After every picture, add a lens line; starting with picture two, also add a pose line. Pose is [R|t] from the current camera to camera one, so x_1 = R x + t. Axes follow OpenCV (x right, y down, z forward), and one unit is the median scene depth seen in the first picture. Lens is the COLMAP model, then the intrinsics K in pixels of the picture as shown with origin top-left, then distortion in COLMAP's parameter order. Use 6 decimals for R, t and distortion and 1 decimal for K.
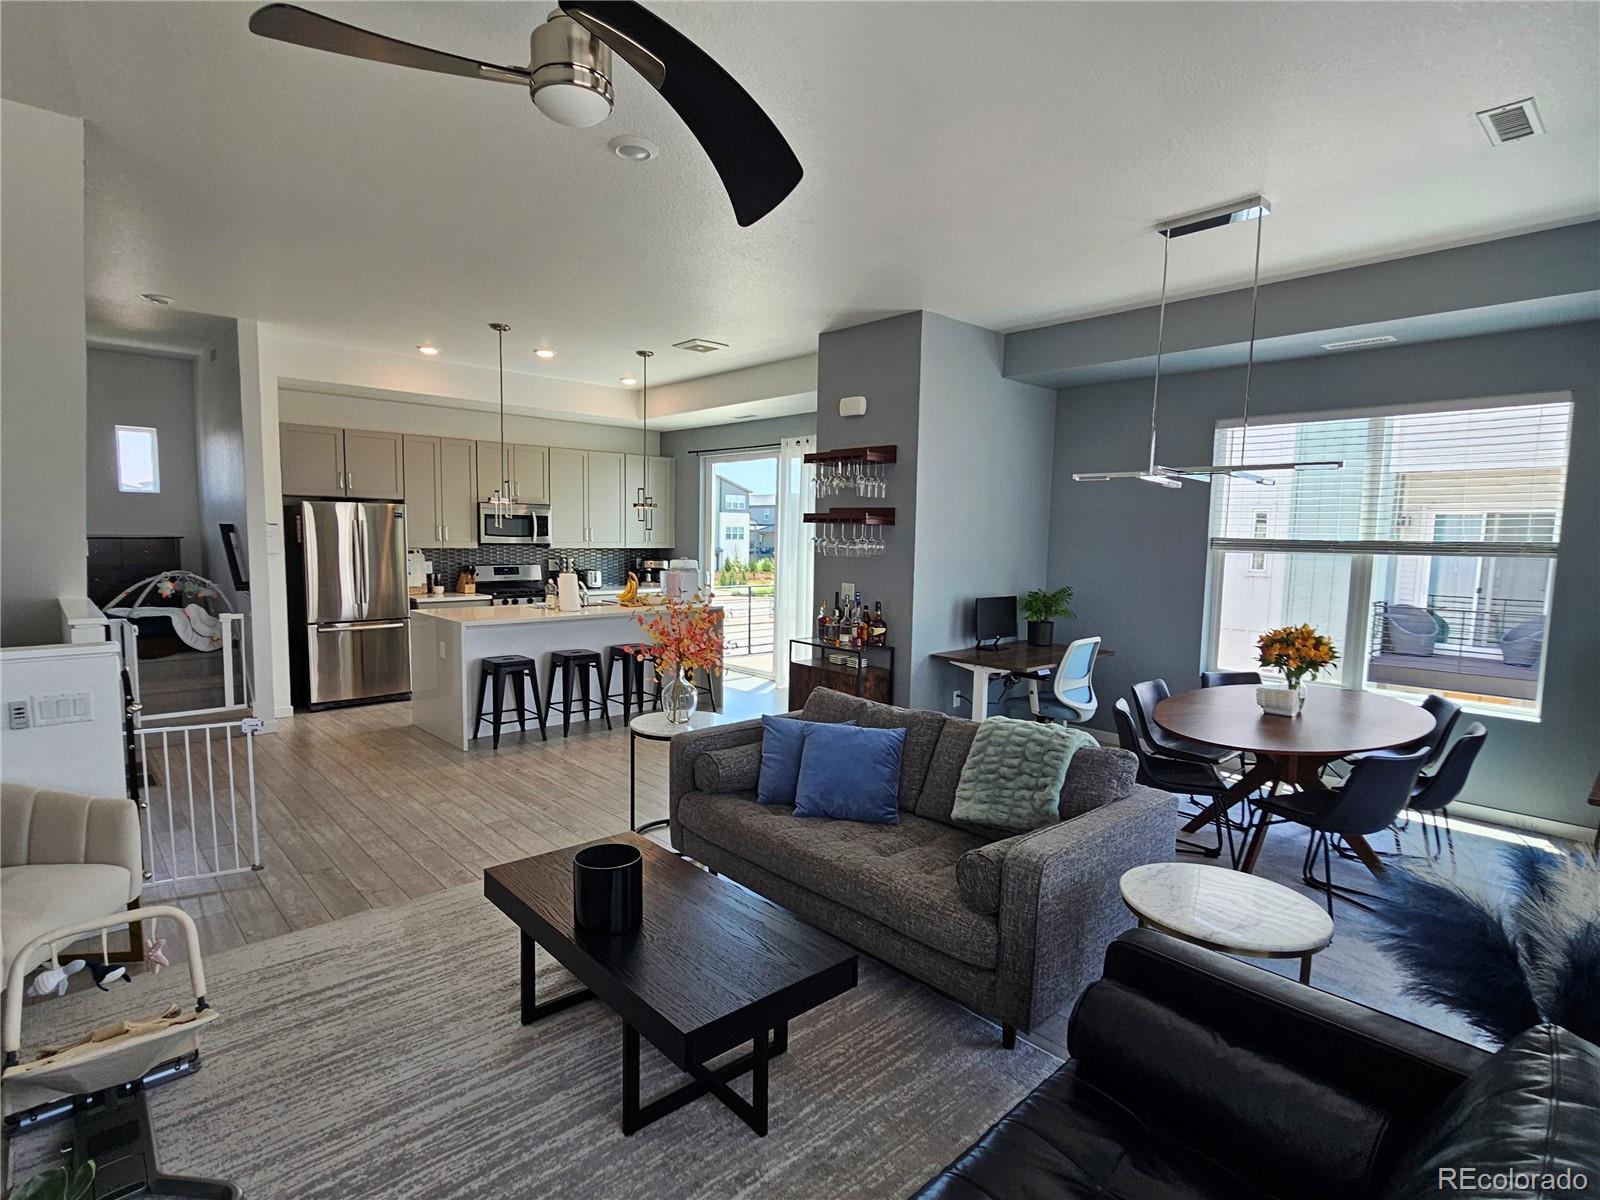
lens RADIAL K [[810.4, 0, 791.7], [0, 810.4, 607.8], [0, 0, 1]] dist [-0.001123, 0.000189]
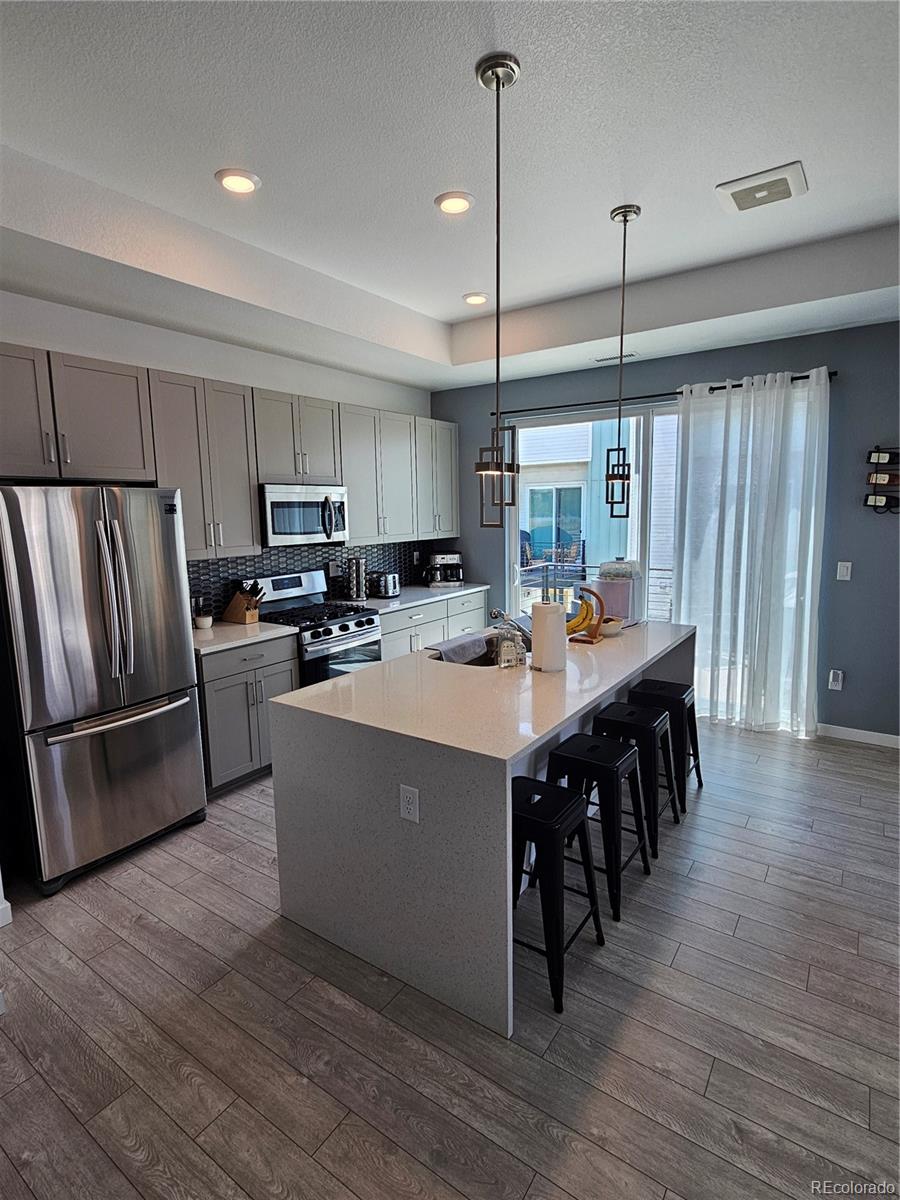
lens RADIAL K [[607.8, 0, 436.2], [0, 607.8, 595.1], [0, 0, 1]] dist [-0.001123, 0.000189]
pose [[0.978885, -0.064604, 0.193935, -0.347603], [0.054749, 0.996942, 0.055755, -0.060826], [-0.196944, -0.043960, 0.979429, 0.490272]]
